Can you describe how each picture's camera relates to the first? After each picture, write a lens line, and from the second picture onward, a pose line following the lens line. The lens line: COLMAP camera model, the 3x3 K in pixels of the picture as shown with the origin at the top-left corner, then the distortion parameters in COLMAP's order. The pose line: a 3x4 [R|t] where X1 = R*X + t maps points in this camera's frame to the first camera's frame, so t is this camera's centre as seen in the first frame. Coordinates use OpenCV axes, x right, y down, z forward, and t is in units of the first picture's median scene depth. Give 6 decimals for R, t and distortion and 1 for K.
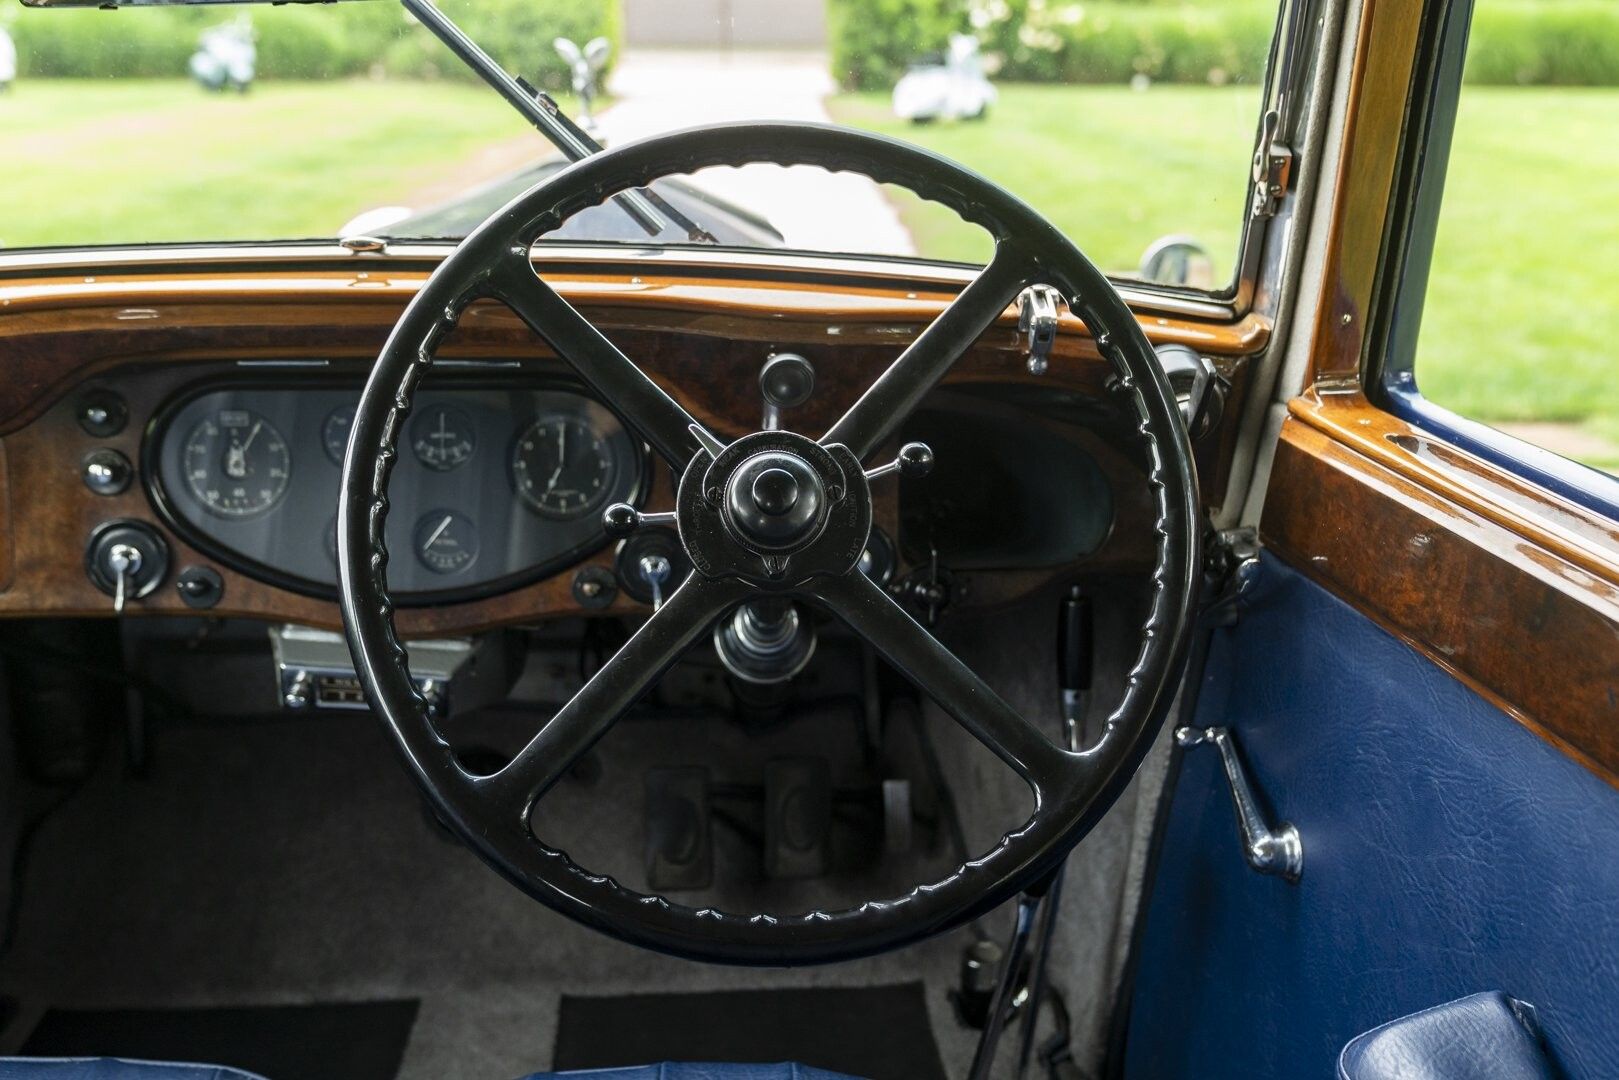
lens RADIAL K [[1350.9, 0, 808.6], [0, 1350.9, 474.4], [0, 0, 1]] dist [0.029458, 0.000001]
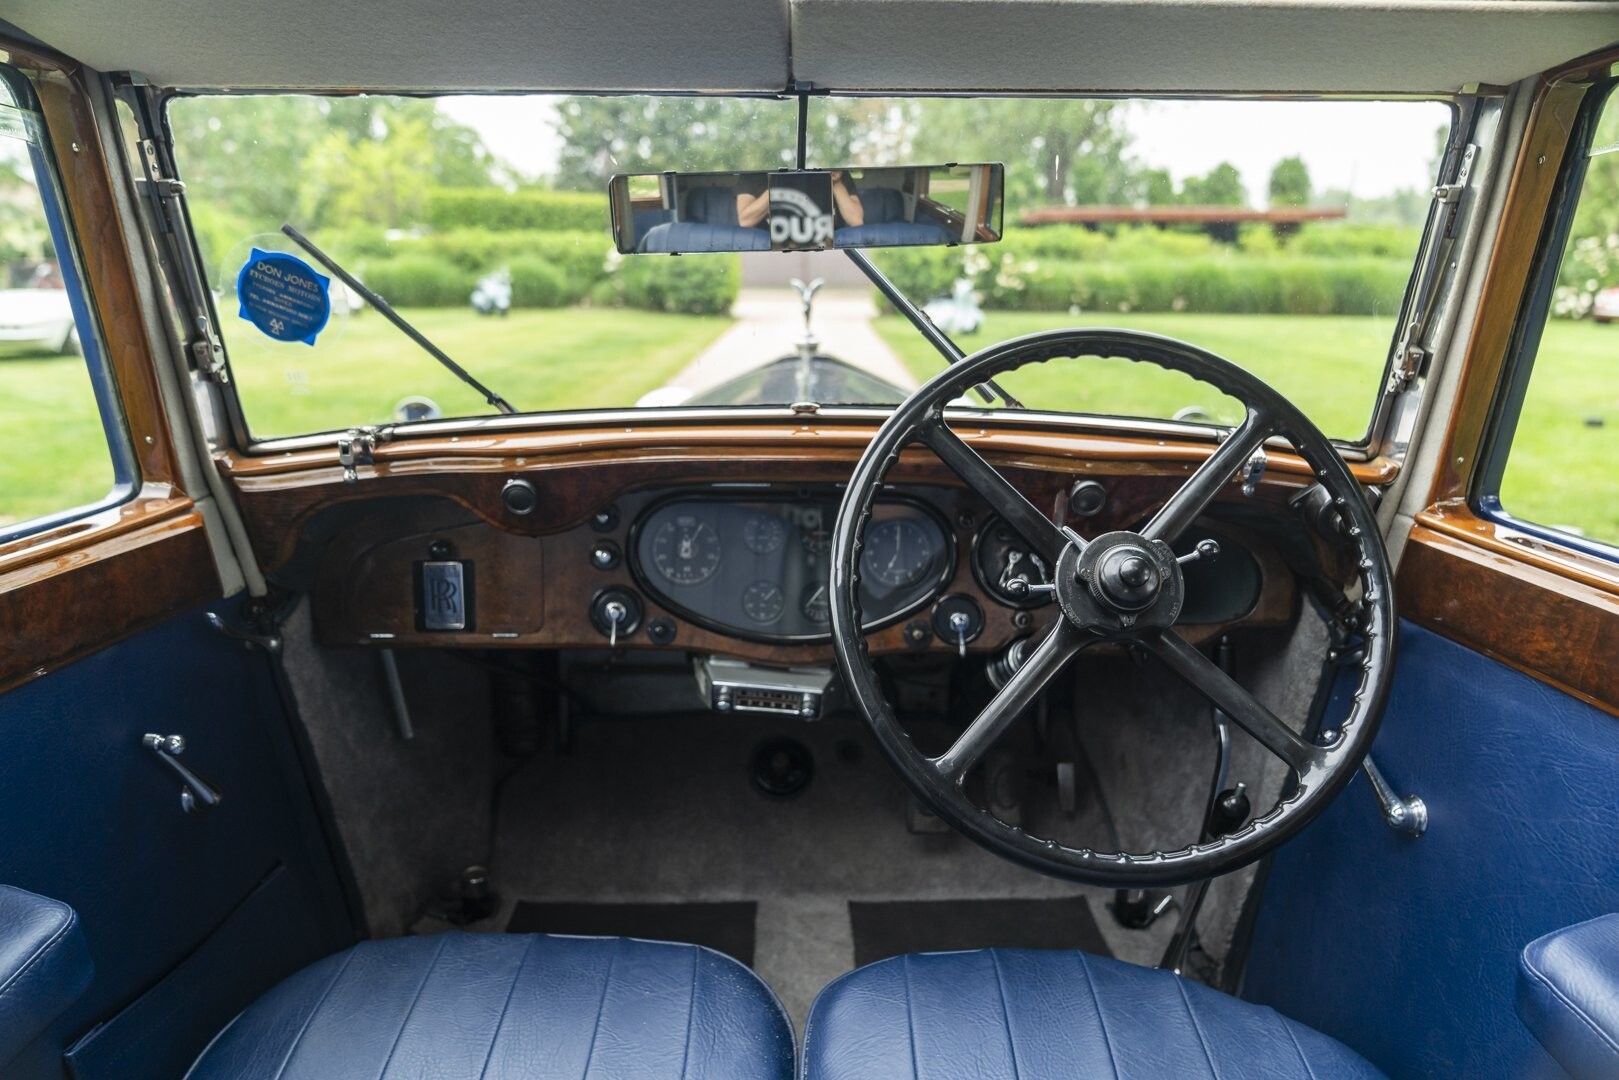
lens RADIAL K [[872.8, 0, 809.5], [0, 872.8, 540.0], [0, 0, 1]] dist [0.006872, 0.002504]
pose [[0.999793, 0.007815, -0.018792, -0.262542], [-0.008266, 0.999677, -0.024022, 0.002919], [0.018598, 0.024173, 0.999535, 0.011021]]
